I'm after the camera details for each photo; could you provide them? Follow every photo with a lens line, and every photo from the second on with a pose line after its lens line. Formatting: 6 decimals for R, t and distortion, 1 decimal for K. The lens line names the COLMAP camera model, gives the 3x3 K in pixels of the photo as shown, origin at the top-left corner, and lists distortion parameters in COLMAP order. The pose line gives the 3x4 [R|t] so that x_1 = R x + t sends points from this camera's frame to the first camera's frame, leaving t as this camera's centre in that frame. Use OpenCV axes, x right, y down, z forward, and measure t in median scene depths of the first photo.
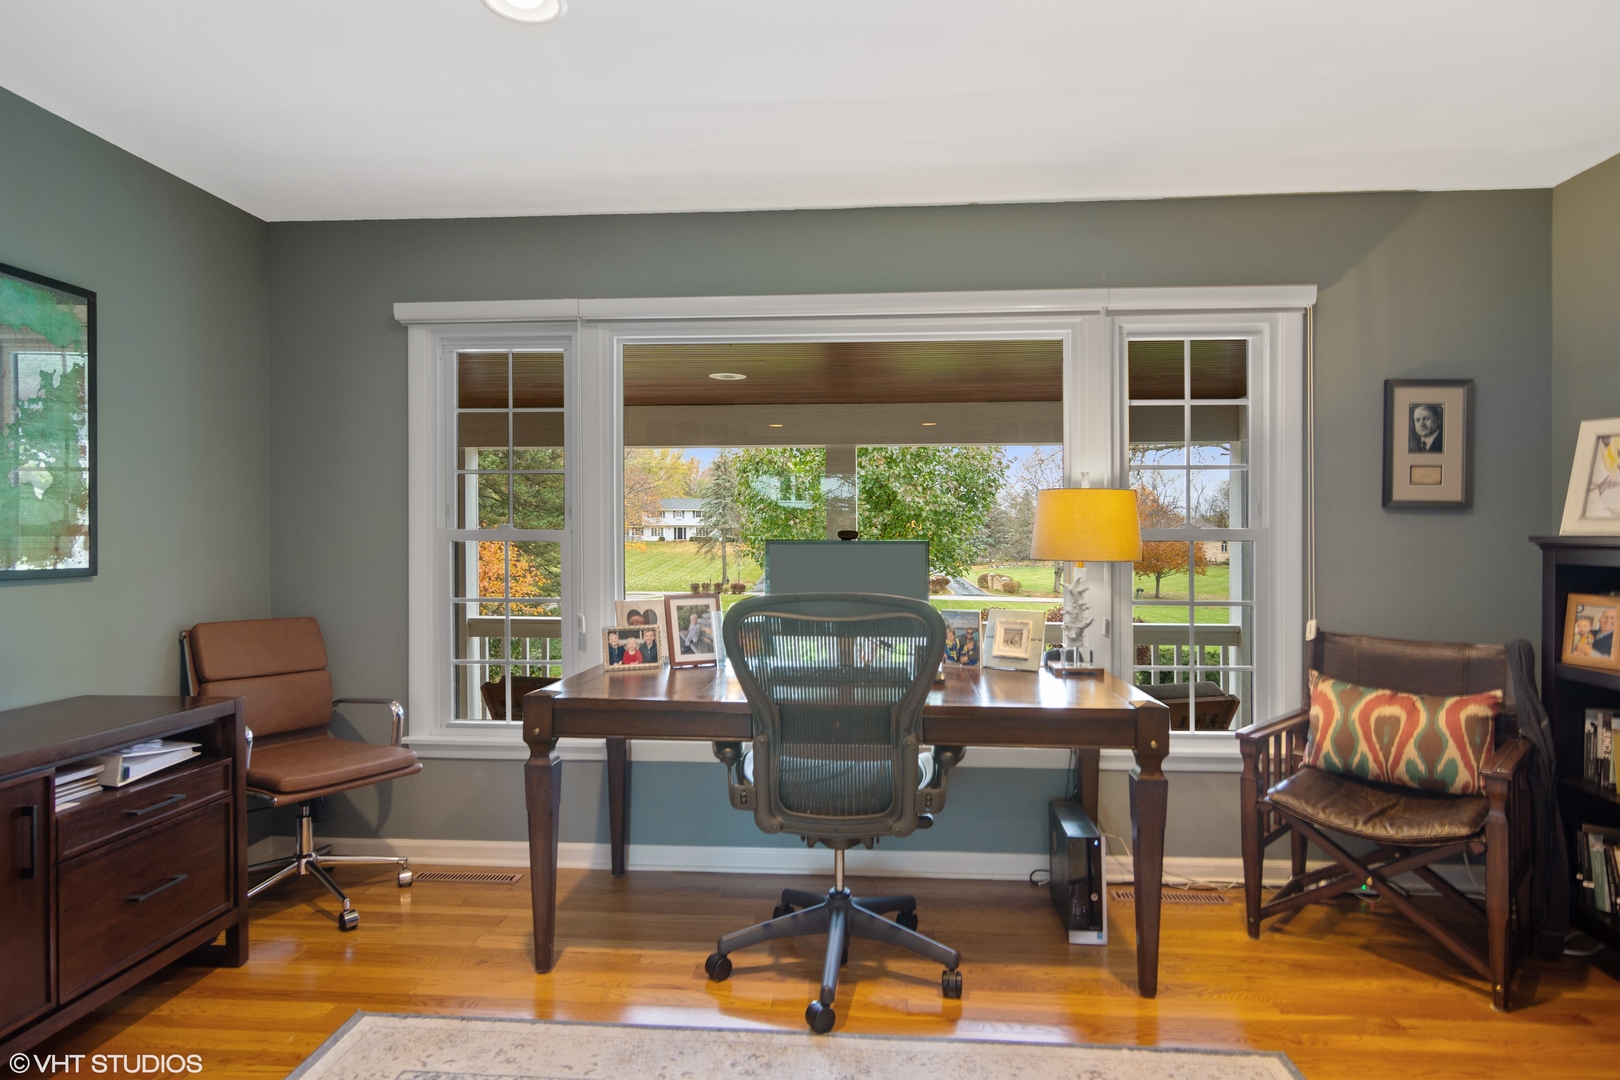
lens RADIAL K [[890.7, 0, 810.7], [0, 890.7, 545.0], [0, 0, 1]] dist [0.002039, 0.000757]
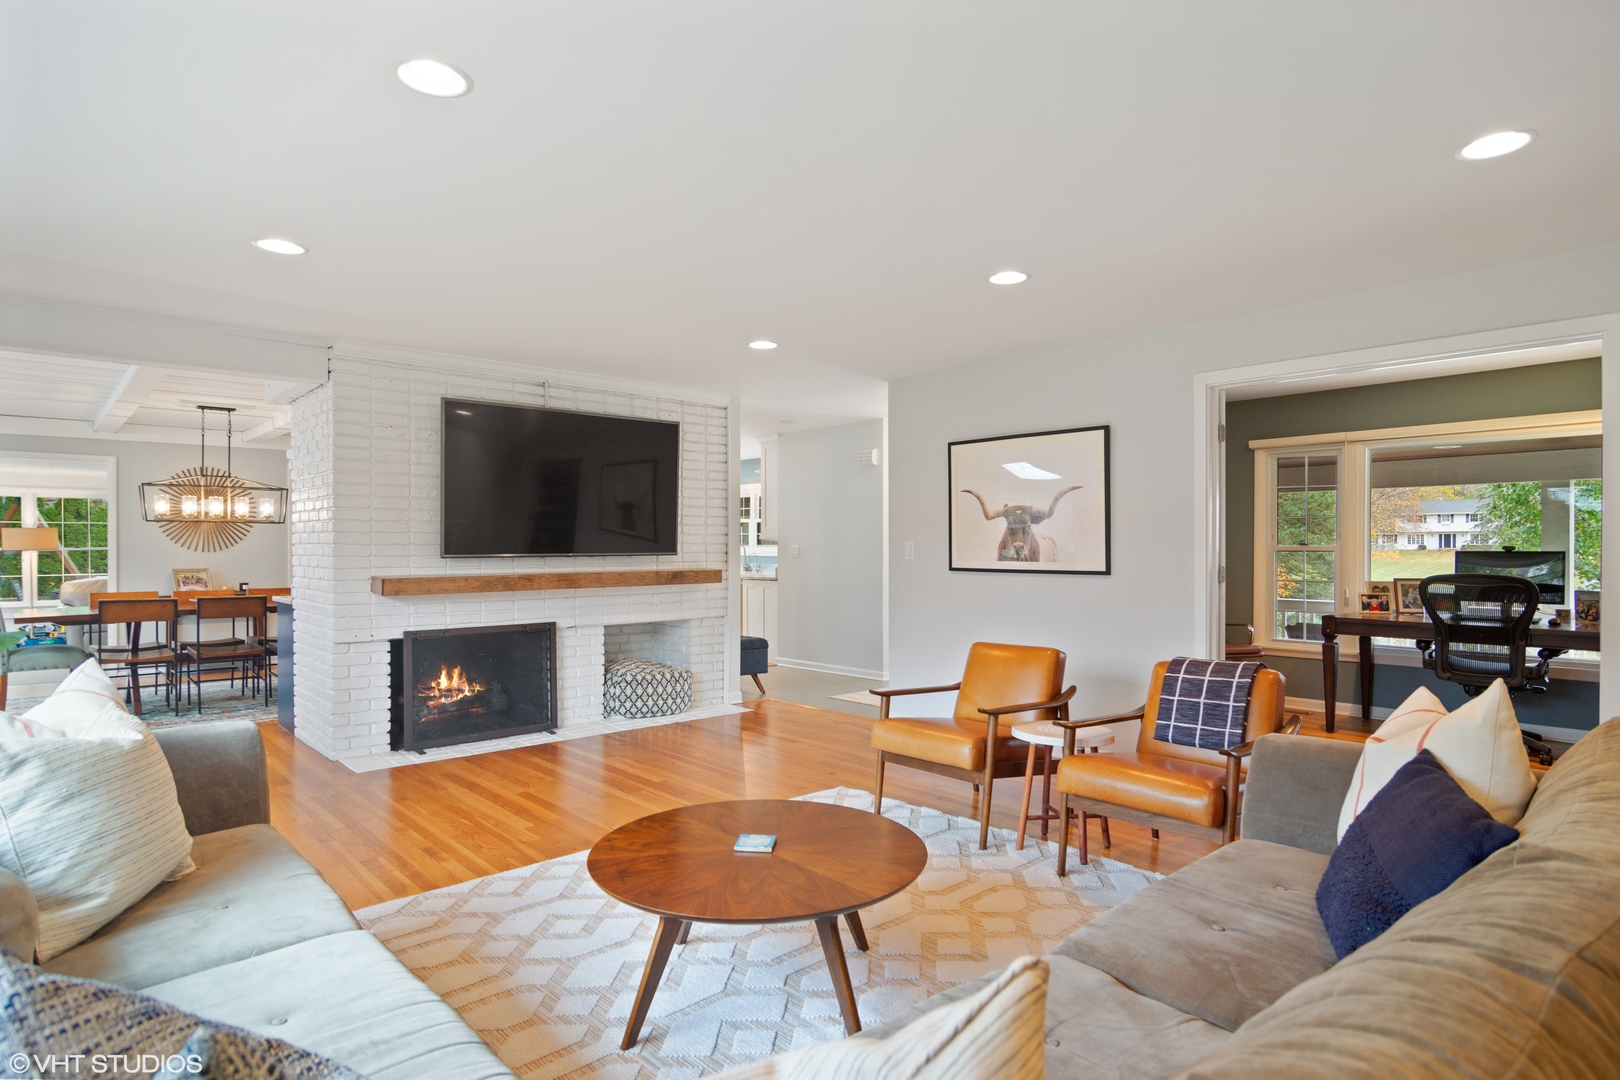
lens RADIAL K [[890.7, 0, 821.8], [0, 890.7, 566.4], [0, 0, 1]] dist [0.002039, 0.000757]
pose [[0.725218, 0.010608, -0.688437, 0.288443], [-0.001153, 0.999899, 0.014192, 0.001140], [0.688518, -0.009499, 0.725157, -1.366698]]
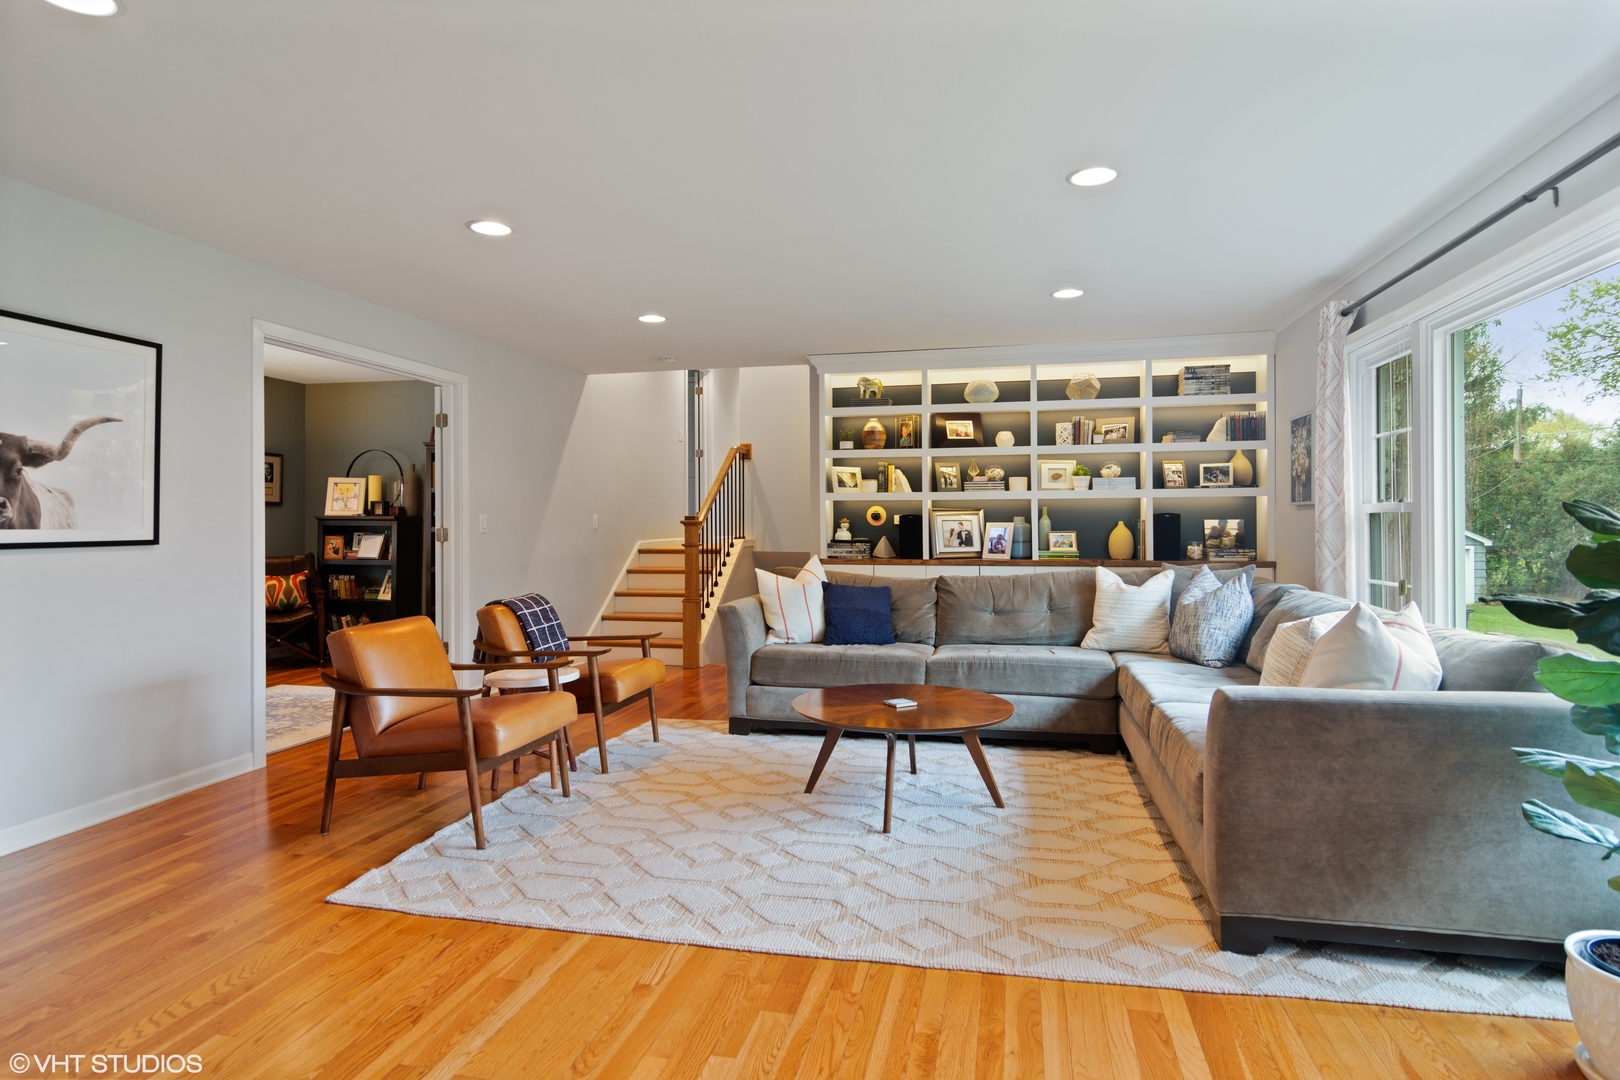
lens RADIAL K [[890.7, 0, 805.4], [0, 890.7, 526.5], [0, 0, 1]] dist [0.002039, 0.000757]
pose [[0.142250, -0.008640, 0.989793, -1.591396], [0.006652, 0.999948, 0.007773, 0.011481], [-0.989808, 0.005478, 0.142300, -0.855983]]
